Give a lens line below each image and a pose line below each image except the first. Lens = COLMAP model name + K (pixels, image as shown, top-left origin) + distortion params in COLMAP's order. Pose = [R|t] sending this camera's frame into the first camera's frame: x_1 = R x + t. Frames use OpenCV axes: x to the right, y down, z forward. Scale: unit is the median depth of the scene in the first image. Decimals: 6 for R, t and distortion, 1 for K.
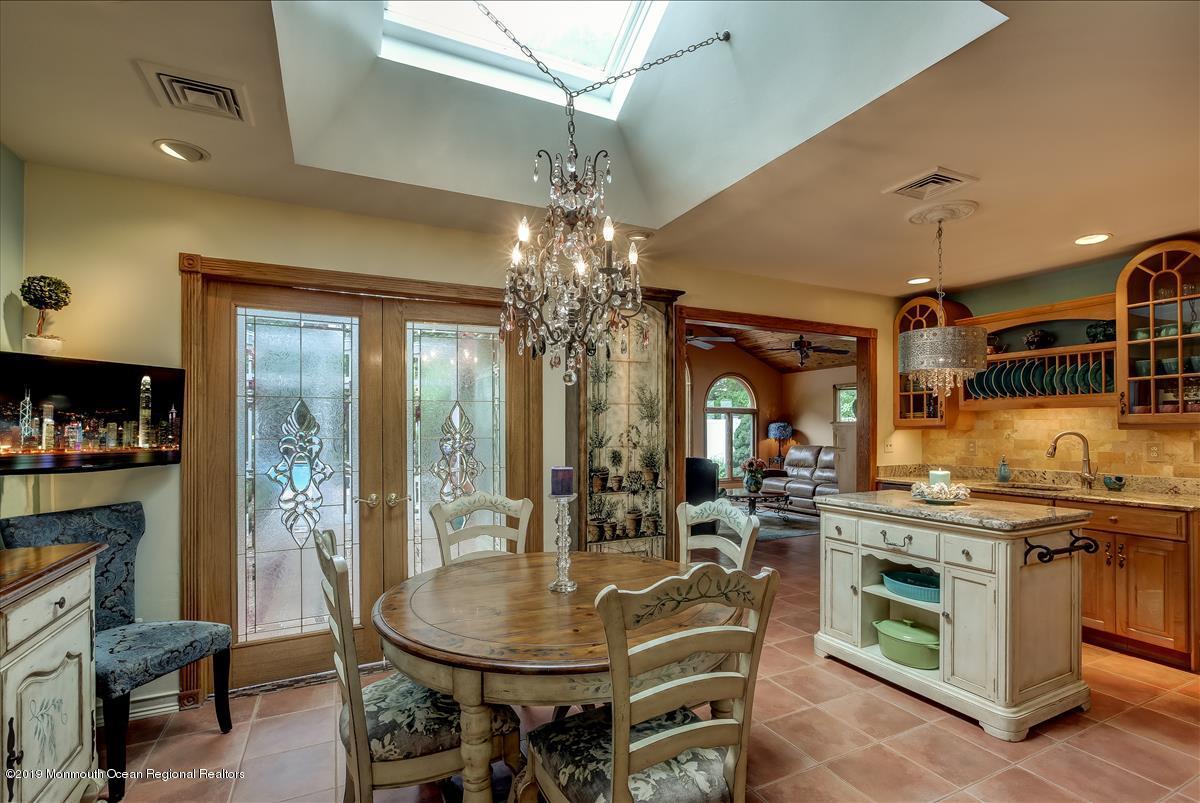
lens RADIAL K [[564.2, 0, 583.6], [0, 564.2, 427.2], [0, 0, 1]] dist [-0.037029, 0.010920]
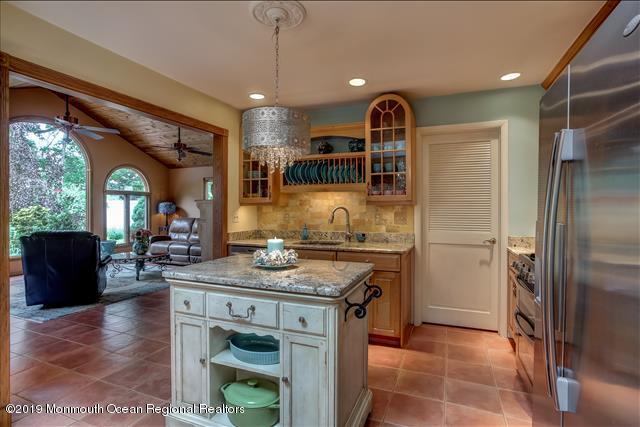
lens RADIAL K [[327.8, 0, 324.5], [0, 327.8, 208.9], [0, 0, 1]] dist [-0.014531, 0.001536]
pose [[0.724914, -0.001201, 0.688838, 0.202977], [-0.003296, 0.999981, 0.005212, 0.010205], [-0.688831, -0.006049, 0.724897, 0.360640]]
